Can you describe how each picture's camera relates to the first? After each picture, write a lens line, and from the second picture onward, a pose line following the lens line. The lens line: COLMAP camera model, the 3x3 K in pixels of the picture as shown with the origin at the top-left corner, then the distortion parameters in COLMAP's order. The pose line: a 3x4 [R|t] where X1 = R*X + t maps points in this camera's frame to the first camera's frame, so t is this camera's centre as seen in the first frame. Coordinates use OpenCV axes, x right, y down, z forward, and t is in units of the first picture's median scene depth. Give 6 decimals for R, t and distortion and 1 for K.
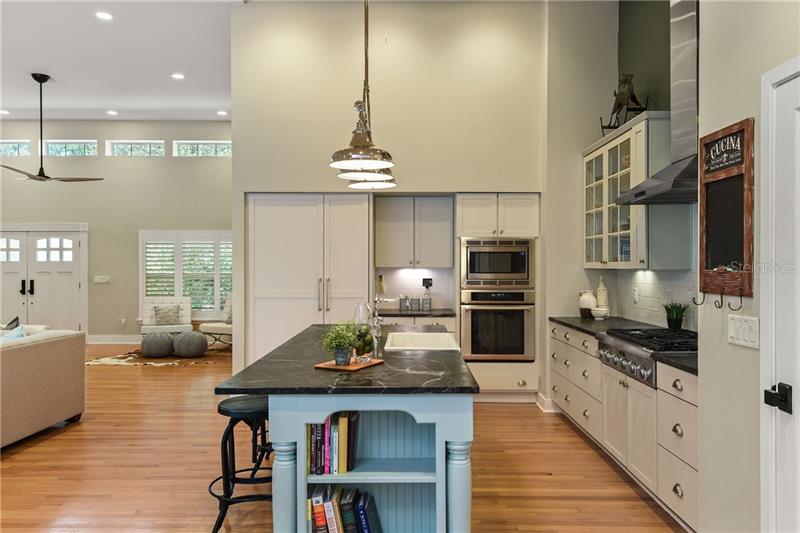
lens RADIAL K [[587.9, 0, 397.7], [0, 587.9, 267.2], [0, 0, 1]] dist [0.041491, -0.015313]
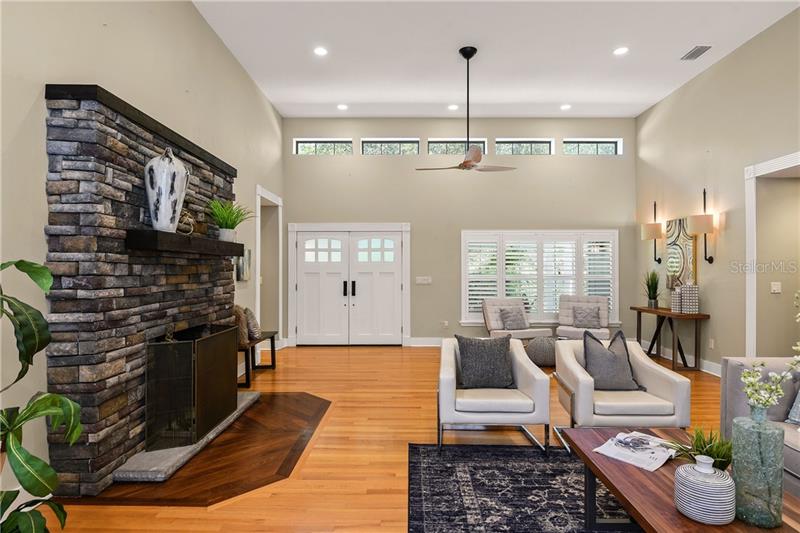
lens RADIAL K [[461.1, 0, 402.1], [0, 461.1, 267.3], [0, 0, 1]] dist [-0.003319, -0.014434]
pose [[0.999812, 0.000629, 0.019369, -0.979837], [-0.000482, 0.999971, -0.007620, 0.007850], [-0.019374, 0.007609, 0.999783, 0.438163]]
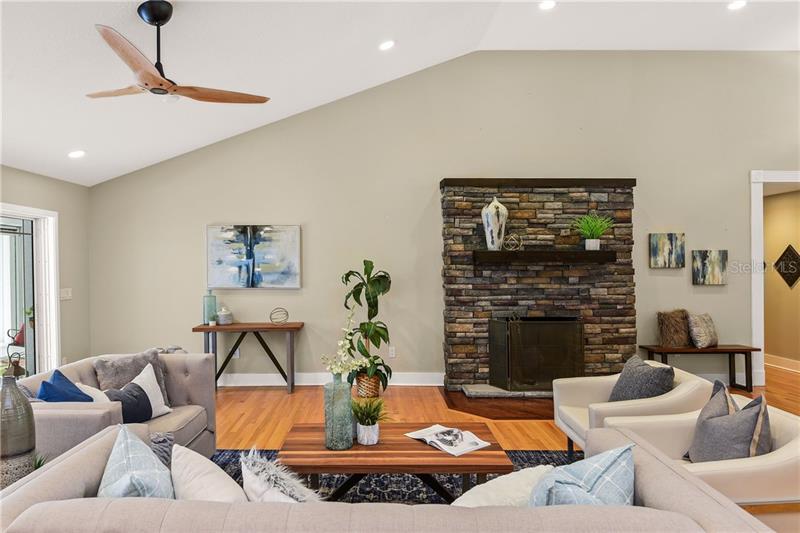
lens RADIAL K [[510.1, 0, 377.0], [0, 510.1, 265.2], [0, 0, 1]] dist [0.017910, -0.002137]
pose [[0.038235, -0.004245, -0.999260, -0.292972], [0.000715, 0.999991, -0.004221, -0.005933], [0.999269, -0.000553, 0.038238, 0.734748]]
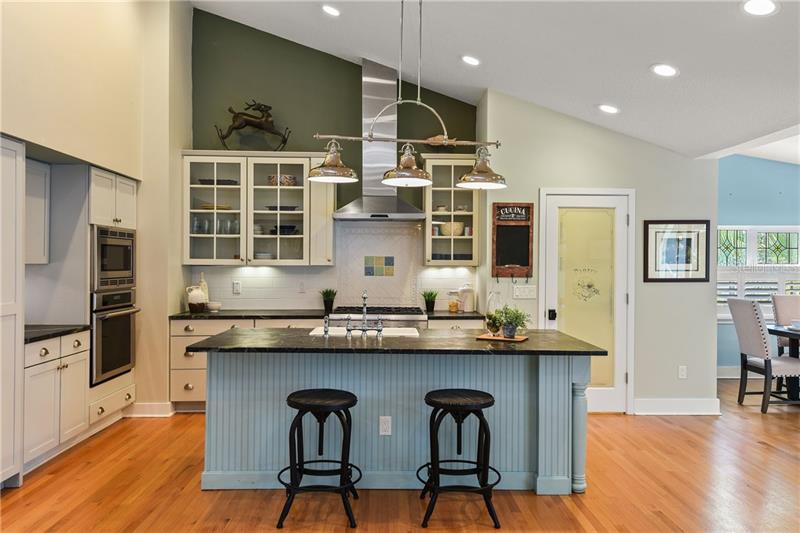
lens RADIAL K [[587.9, 0, 397.2], [0, 587.9, 269.5], [0, 0, 1]] dist [0.041491, -0.015313]
pose [[-0.047284, -0.012956, 0.998797, -0.690529], [-0.003301, 0.999912, 0.012815, -0.003800], [-0.998876, -0.002691, -0.047322, 0.643732]]
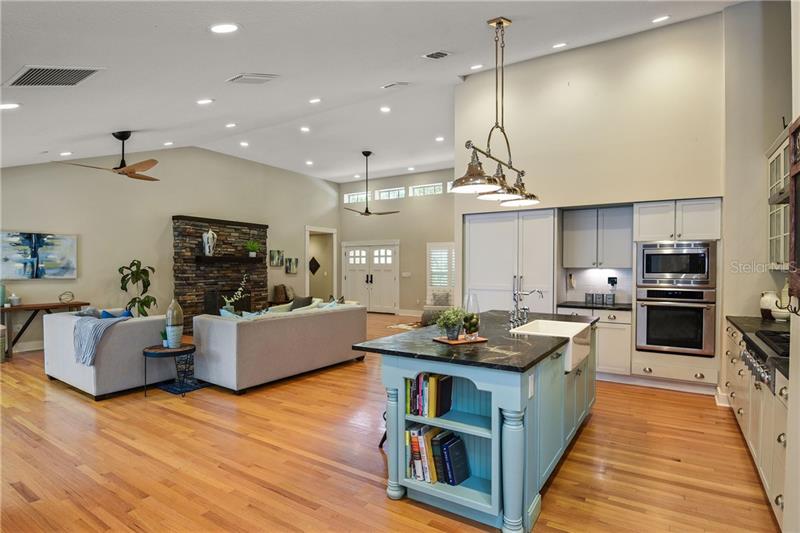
lens RADIAL K [[423.7, 0, 399.3], [0, 423.7, 271.8], [0, 0, 1]] dist [-0.003134, -0.007804]
pose [[0.846546, 0.008214, -0.532252, 0.154515], [-0.003180, 0.999941, 0.010374, 0.000909], [0.532306, -0.007089, 0.846522, 0.058014]]
